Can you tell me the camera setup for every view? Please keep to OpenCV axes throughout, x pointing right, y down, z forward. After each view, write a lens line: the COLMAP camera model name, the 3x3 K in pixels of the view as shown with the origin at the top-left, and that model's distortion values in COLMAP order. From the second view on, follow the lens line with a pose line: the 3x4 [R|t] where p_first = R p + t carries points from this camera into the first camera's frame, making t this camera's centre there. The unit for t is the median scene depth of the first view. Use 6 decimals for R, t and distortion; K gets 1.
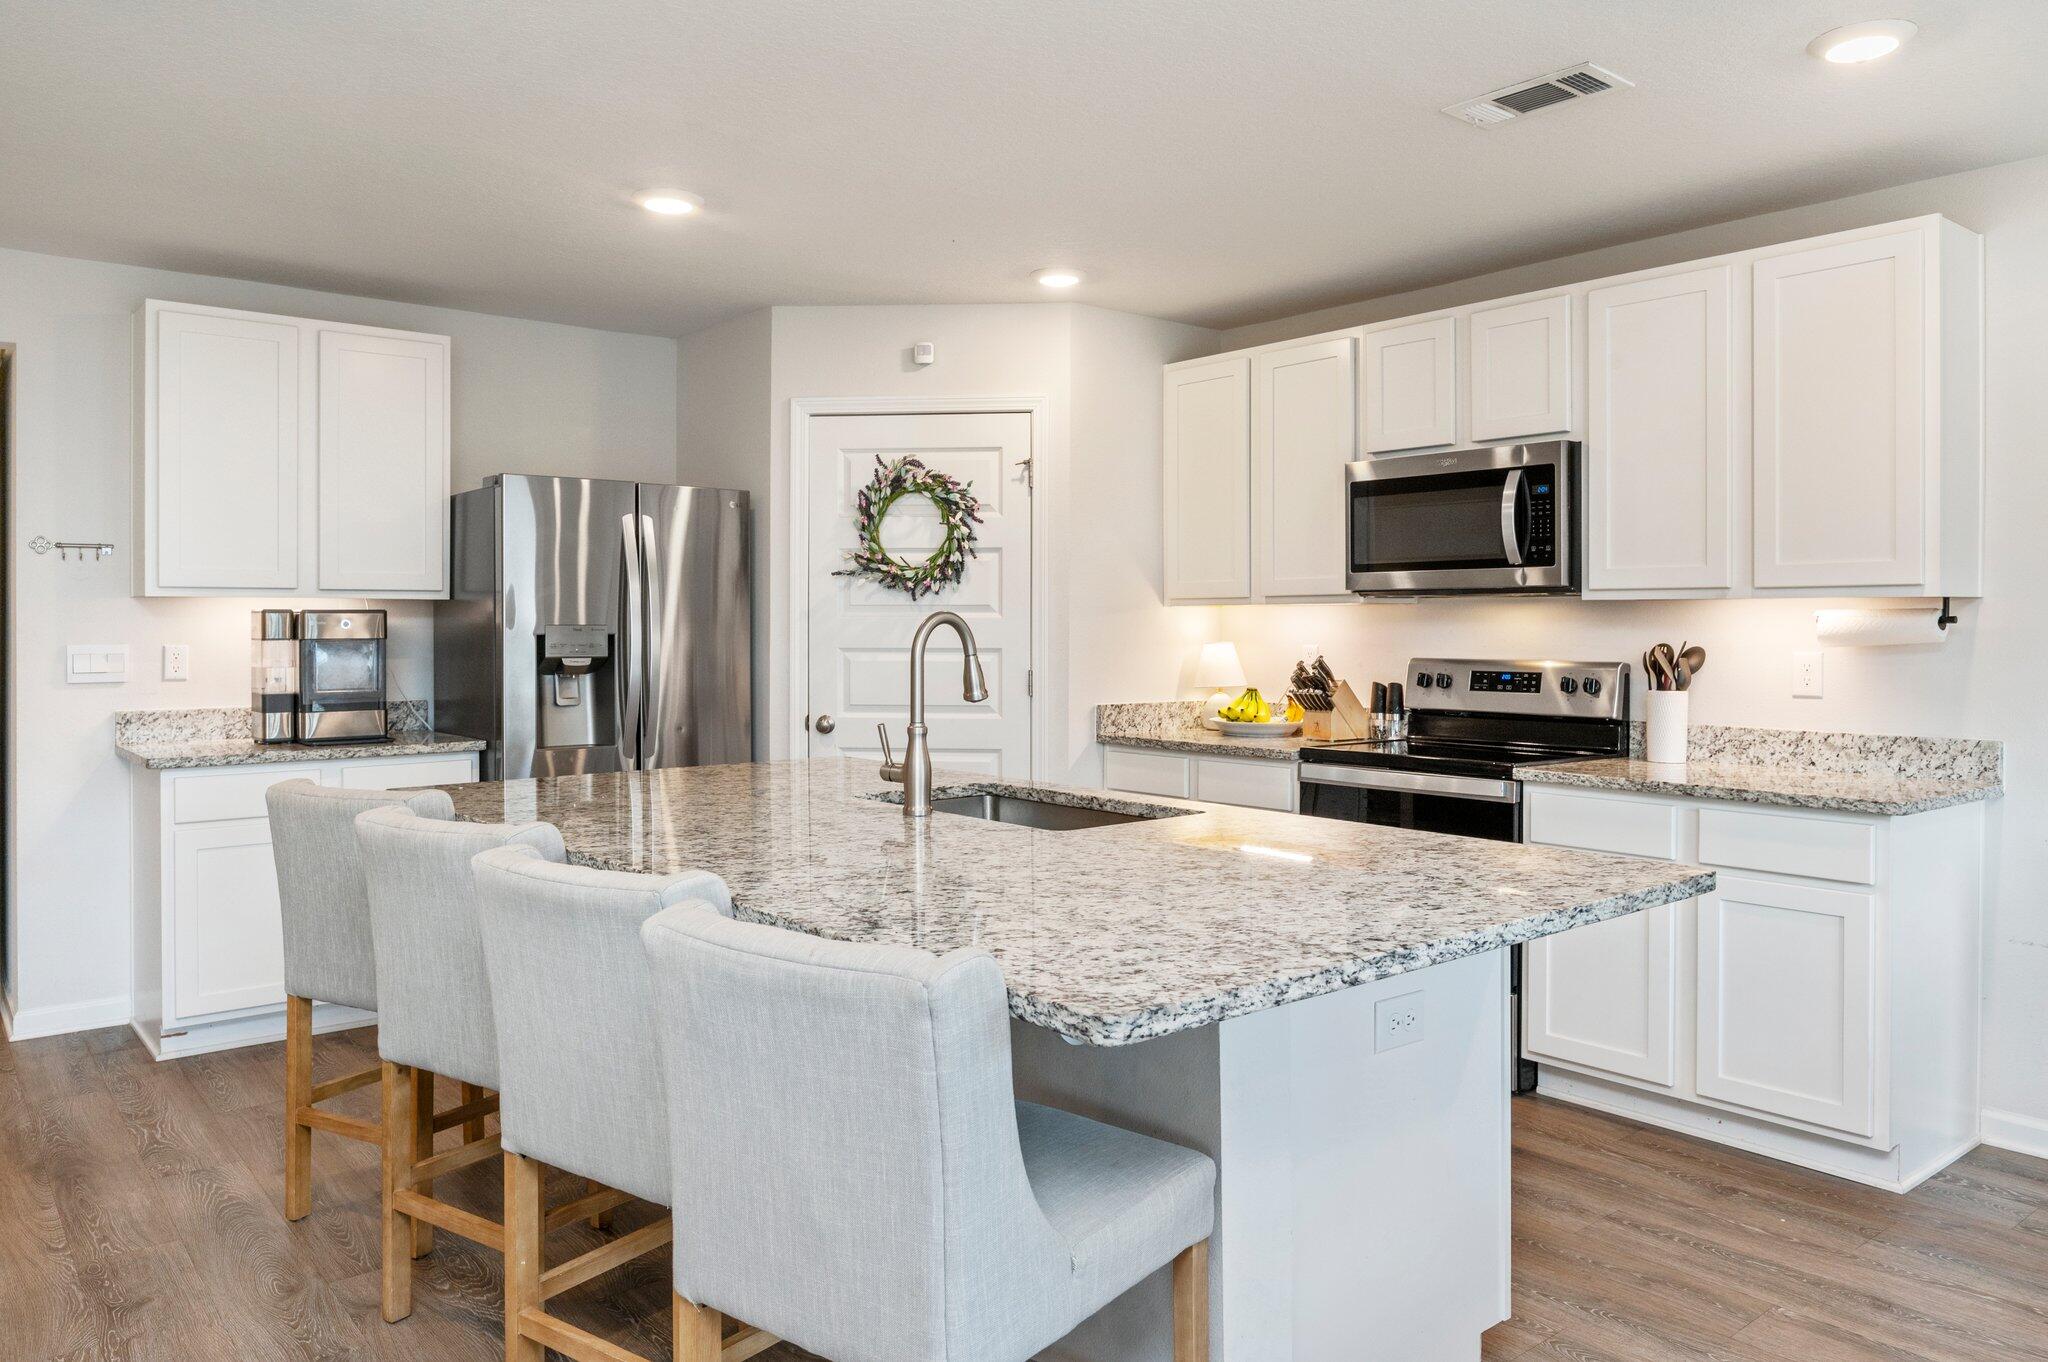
lens RADIAL K [[1388.1, 0, 1029.0], [0, 1388.1, 628.1], [0, 0, 1]] dist [-0.016224, 0.001119]
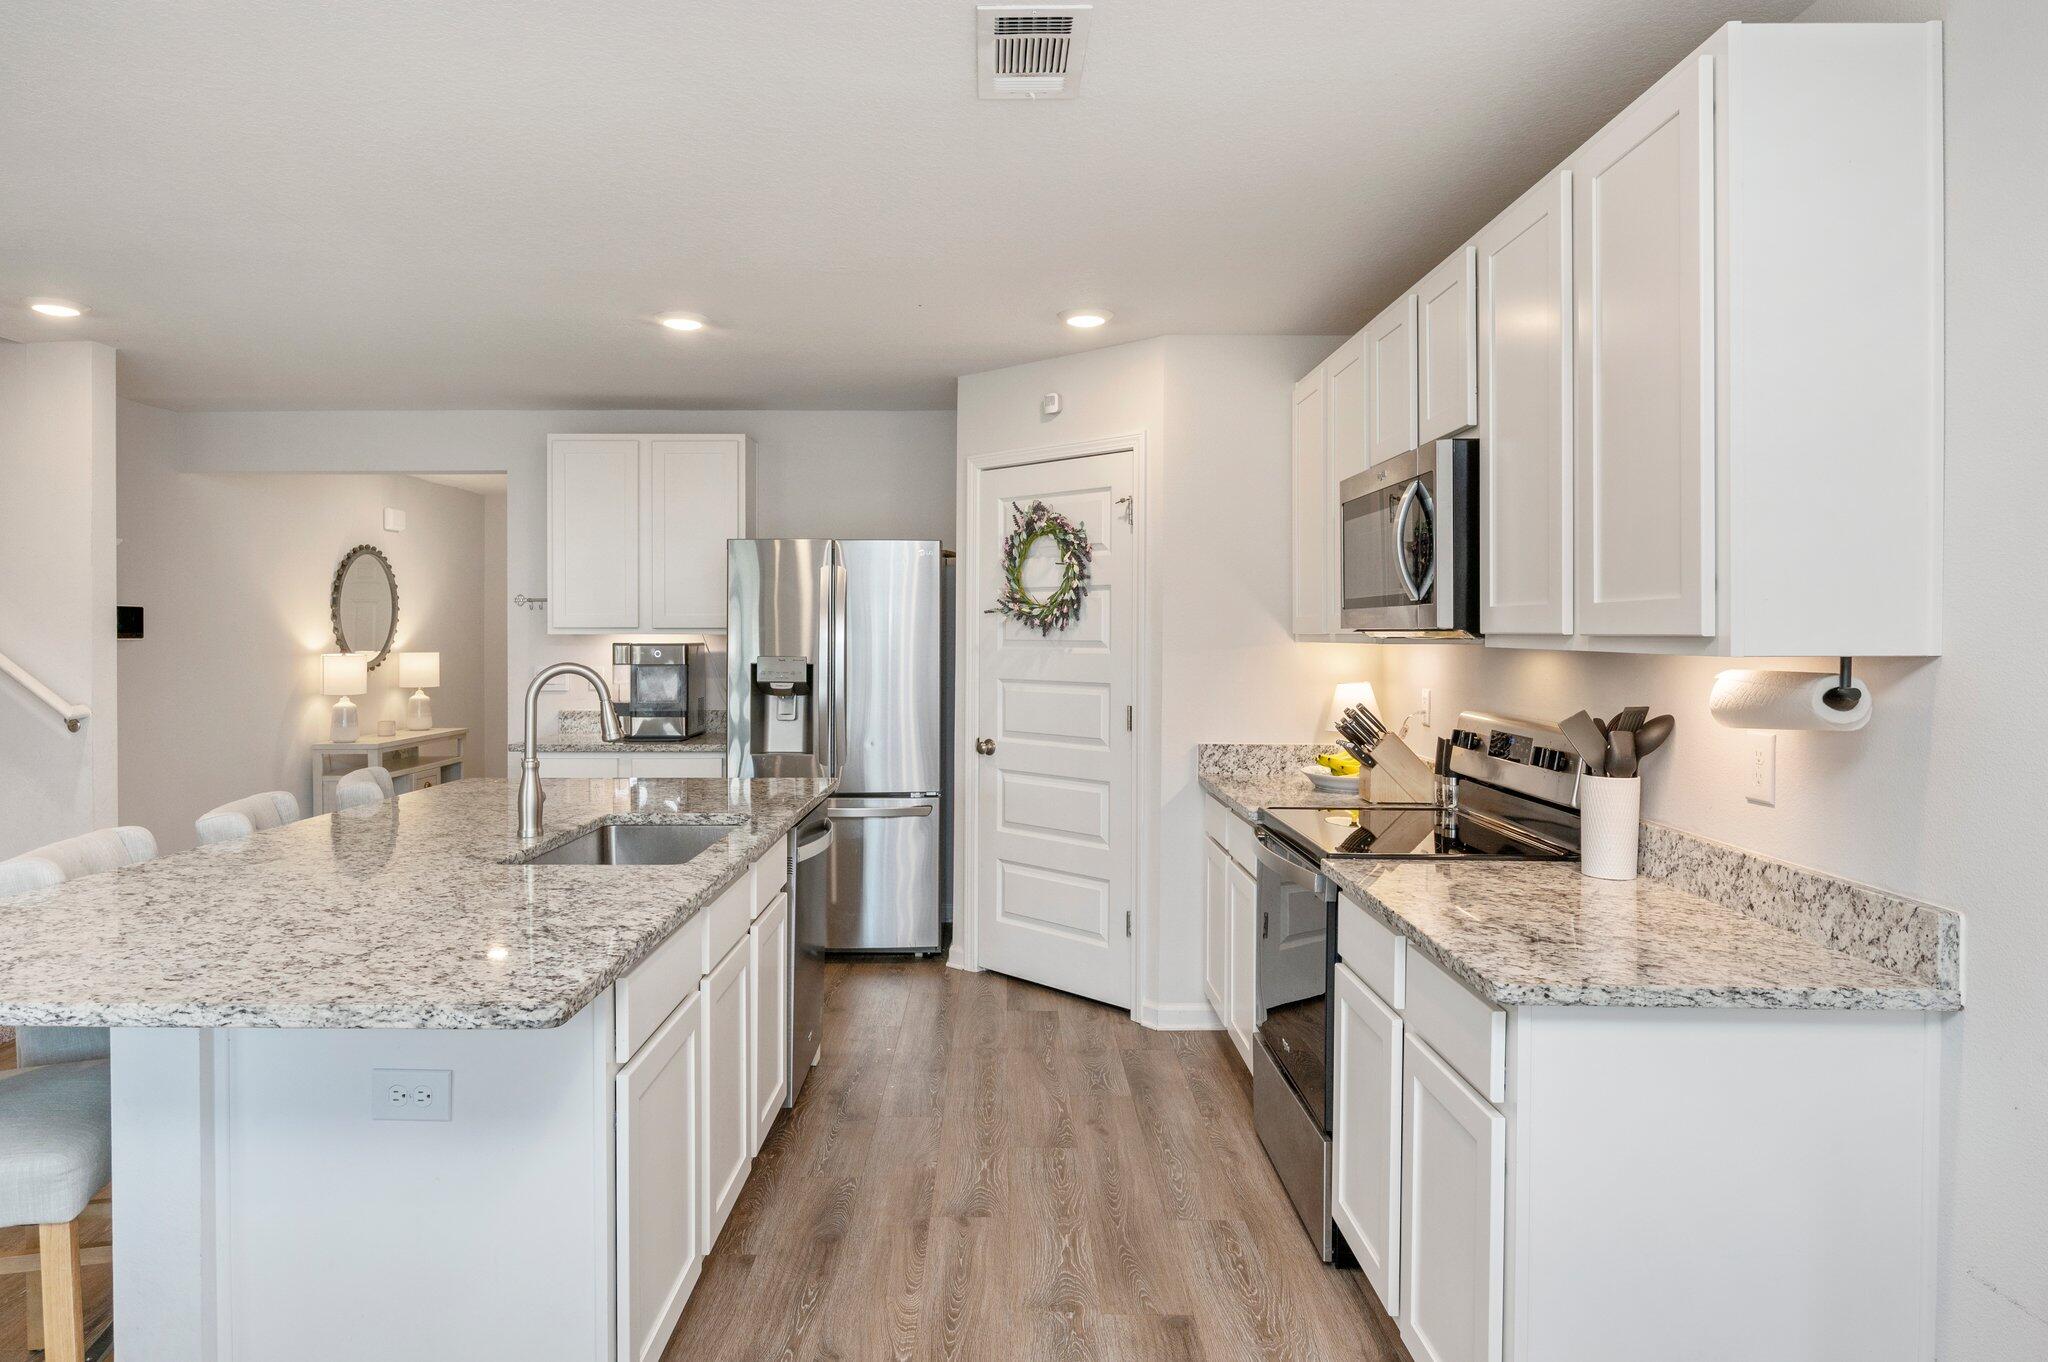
lens RADIAL K [[1226.3, 0, 1013.9], [0, 1226.3, 633.2], [0, 0, 1]] dist [-0.003158, -0.001076]
pose [[0.777433, 0.002129, -0.628962, 0.588049], [-0.004482, 0.999988, -0.002155, -0.024045], [0.628950, 0.004494, 0.777433, 0.300069]]
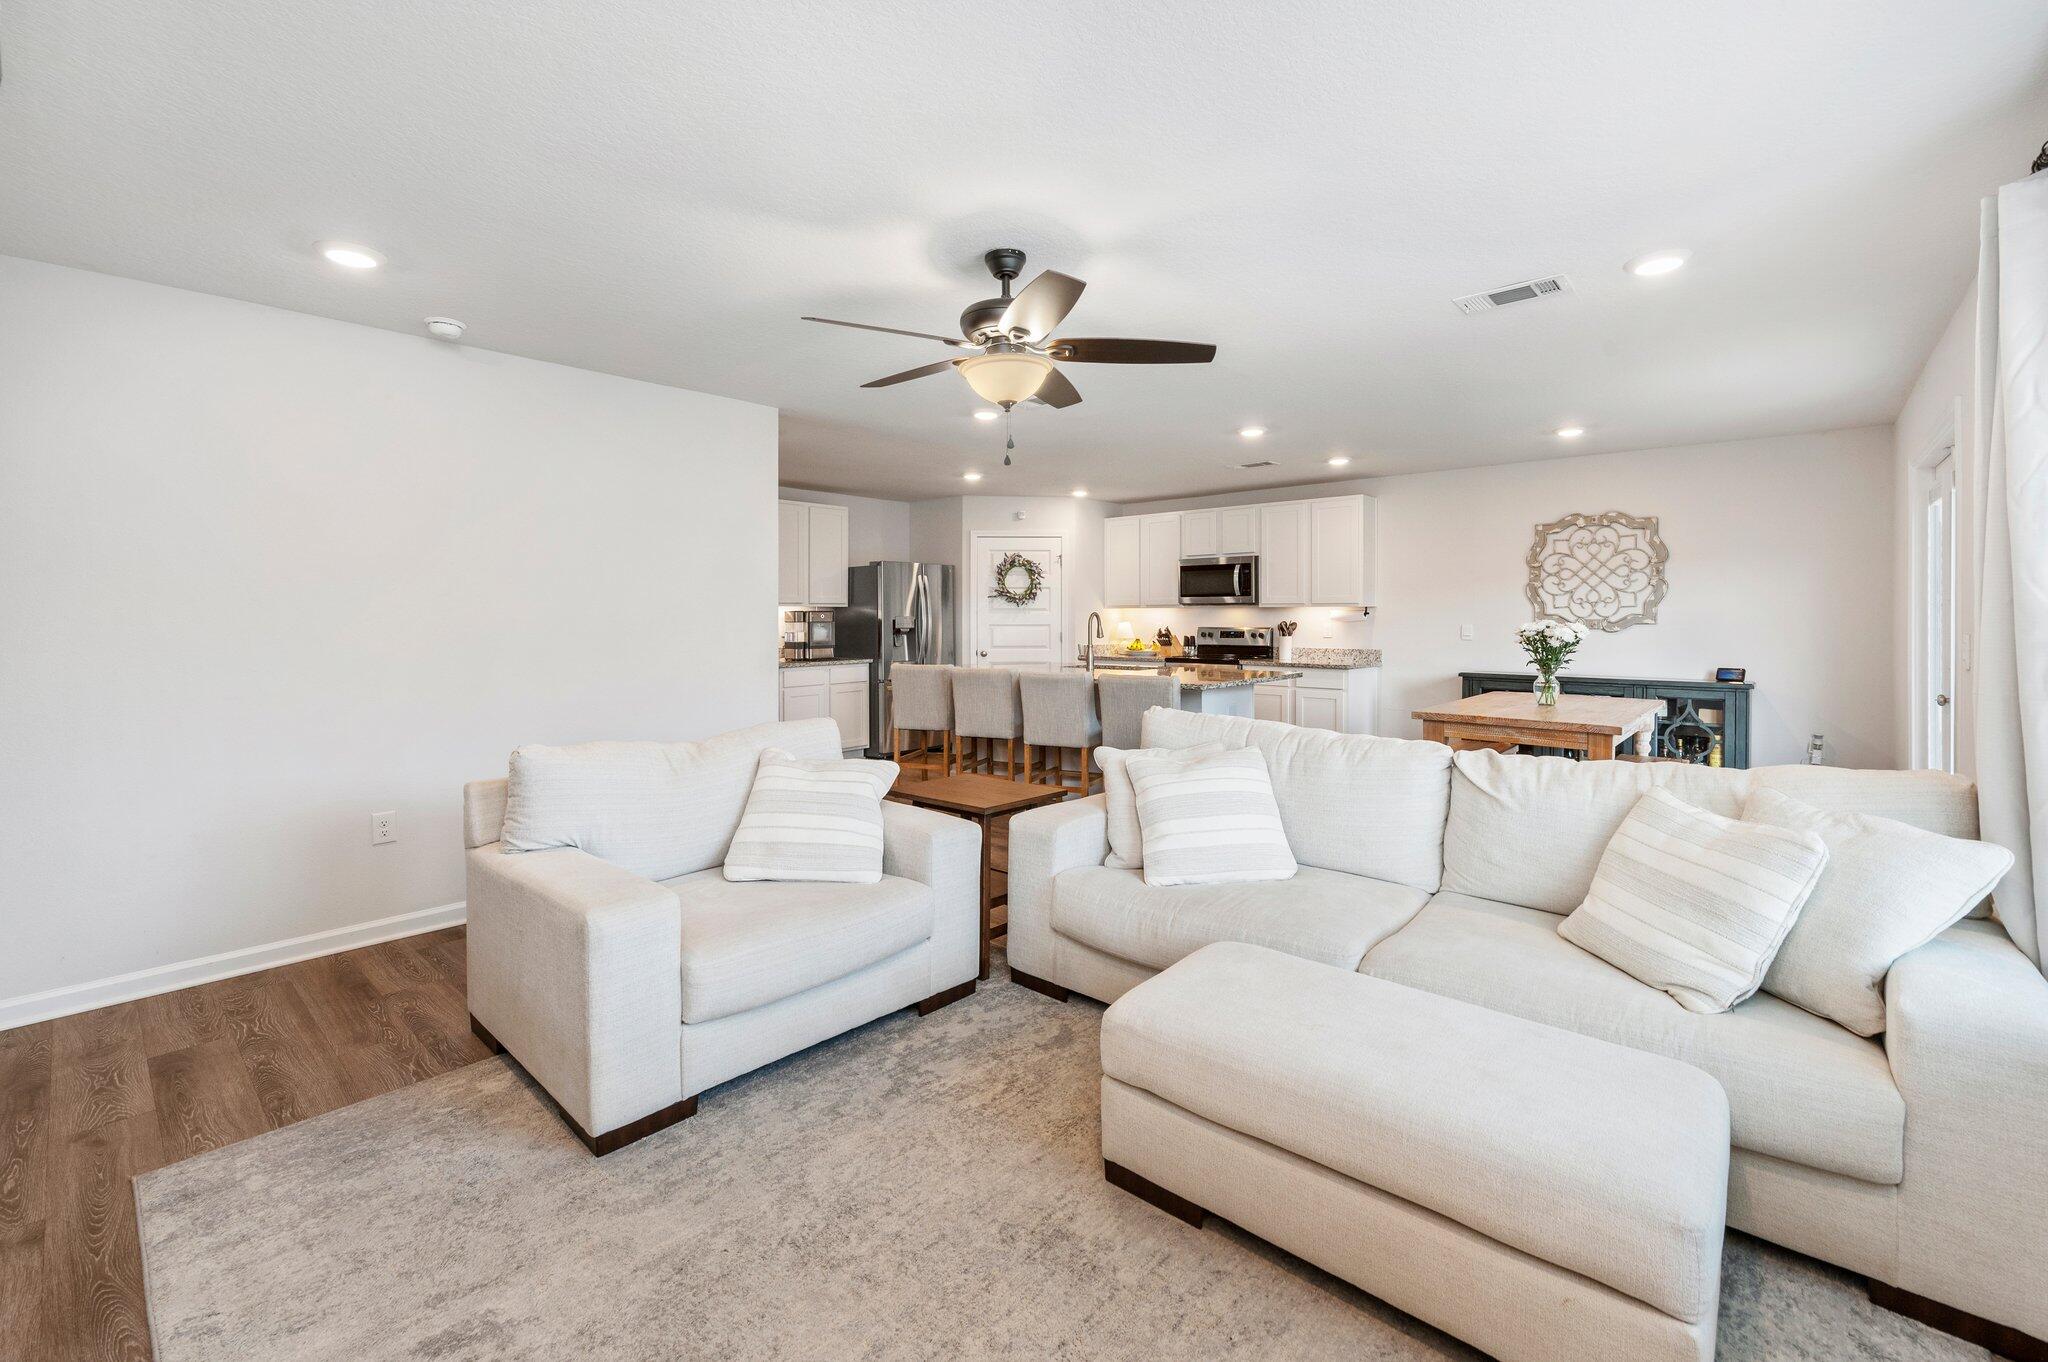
lens RADIAL K [[831.6, 0, 1027.3], [0, 831.6, 613.5], [0, 0, 1]] dist [-0.004384, -0.000188]
pose [[0.988177, -0.002627, 0.153298, -0.372543], [0.003272, 0.999987, -0.003958, -0.000416], [-0.153285, 0.004412, 0.988172, -0.708281]]
